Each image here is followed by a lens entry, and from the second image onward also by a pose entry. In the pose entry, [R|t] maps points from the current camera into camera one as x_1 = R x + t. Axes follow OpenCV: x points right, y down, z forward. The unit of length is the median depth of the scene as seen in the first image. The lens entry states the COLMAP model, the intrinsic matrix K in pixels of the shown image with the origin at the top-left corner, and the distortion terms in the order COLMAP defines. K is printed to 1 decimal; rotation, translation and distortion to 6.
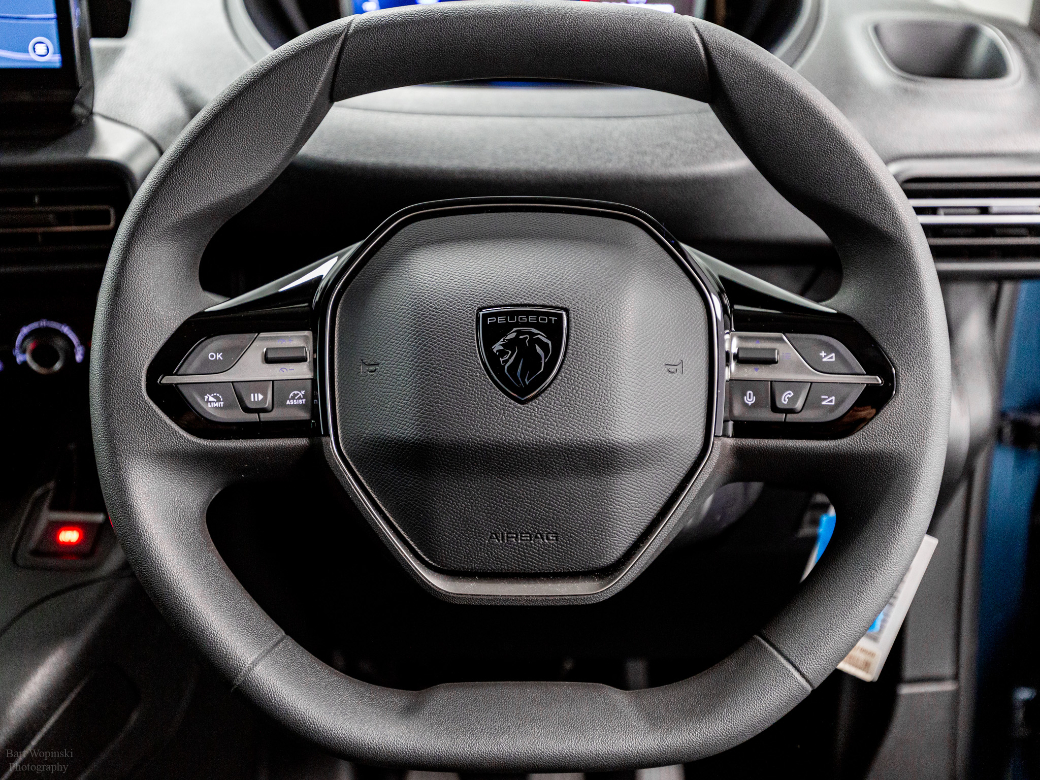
lens RADIAL K [[1129.1, 0, 517.5], [0, 1129.1, 388.4], [0, 0, 1]] dist [0.045436, 0.000000]
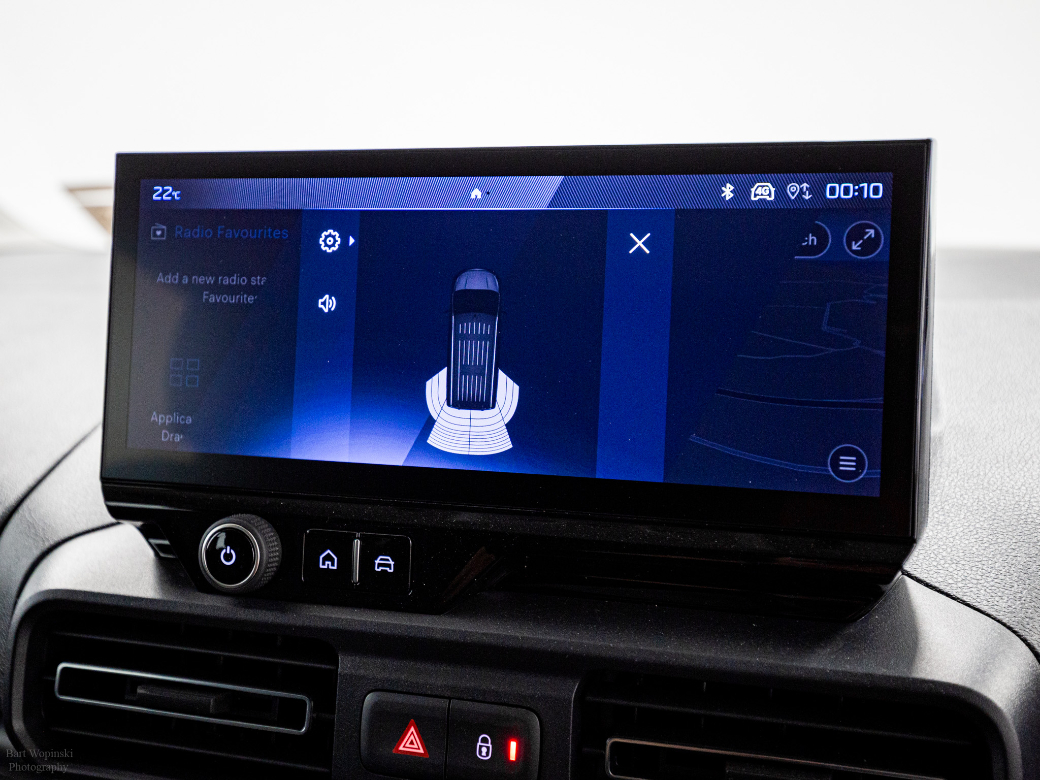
lens RADIAL K [[1129.1, 0, 520.3], [0, 1129.1, 393.5], [0, 0, 1]] dist [0.045436, 0.000000]
pose [[0.914629, 0.067915, -0.398549, -0.456098], [-0.161243, 0.965272, -0.205548, -0.255130], [0.370749, 0.252263, 0.893817, 0.602712]]
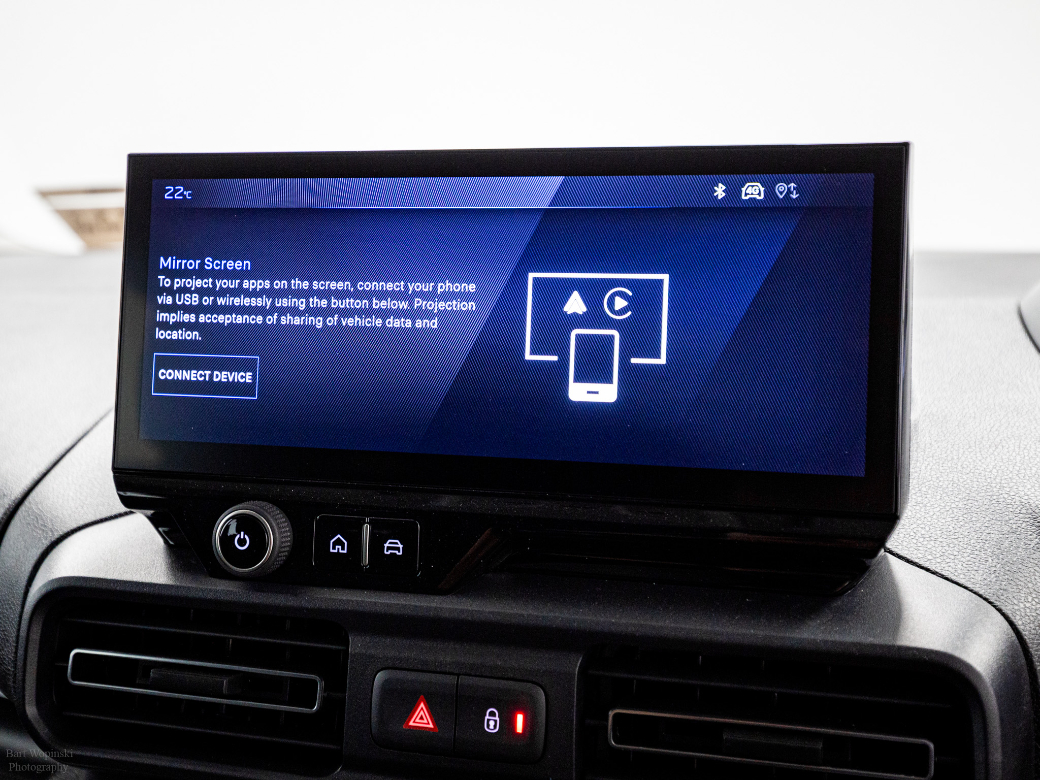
lens RADIAL K [[1129.1, 0, 520.6], [0, 1129.1, 386.0], [0, 0, 1]] dist [0.045436, 0.000000]
pose [[0.928649, 0.058738, -0.366281, -0.468419], [-0.148956, 0.963330, -0.223174, -0.231052], [0.339741, 0.261810, 0.903345, 0.561318]]
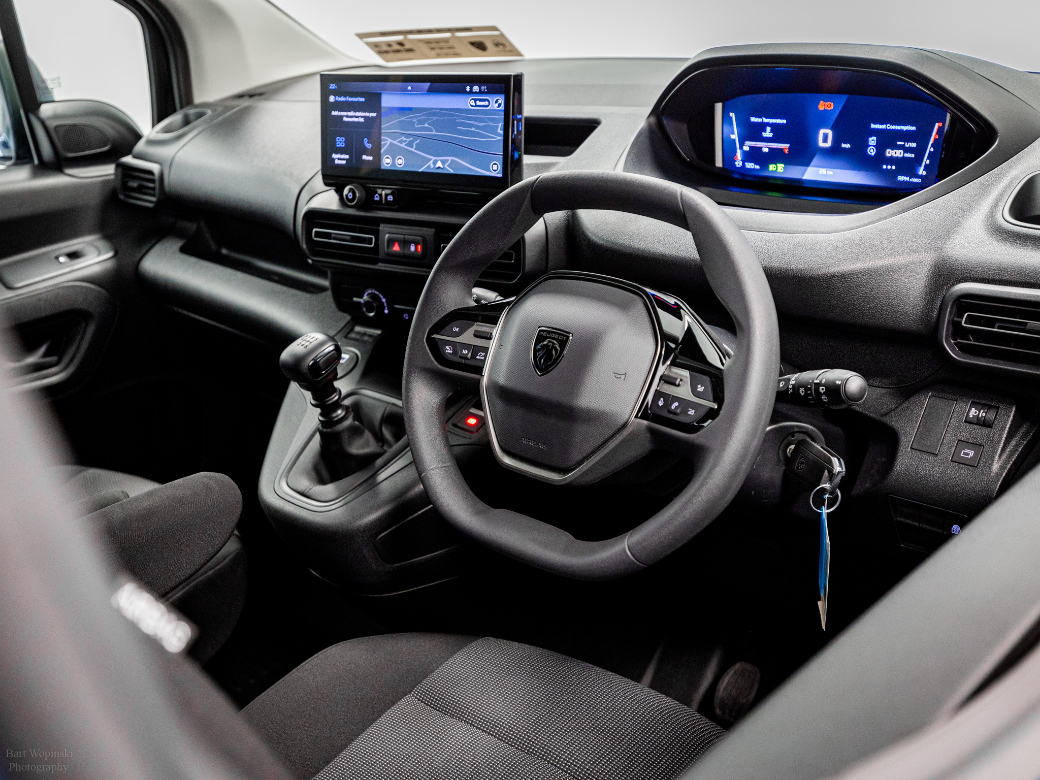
lens RADIAL K [[1129.1, 0, 519.6], [0, 1129.1, 389.8], [0, 0, 1]] dist [0.045436, 0.000000]
pose [[0.738518, 0.203815, -0.642690, 1.211040], [-0.212575, 0.974986, 0.064925, -0.081398], [0.639846, 0.088671, 0.763371, -0.531882]]
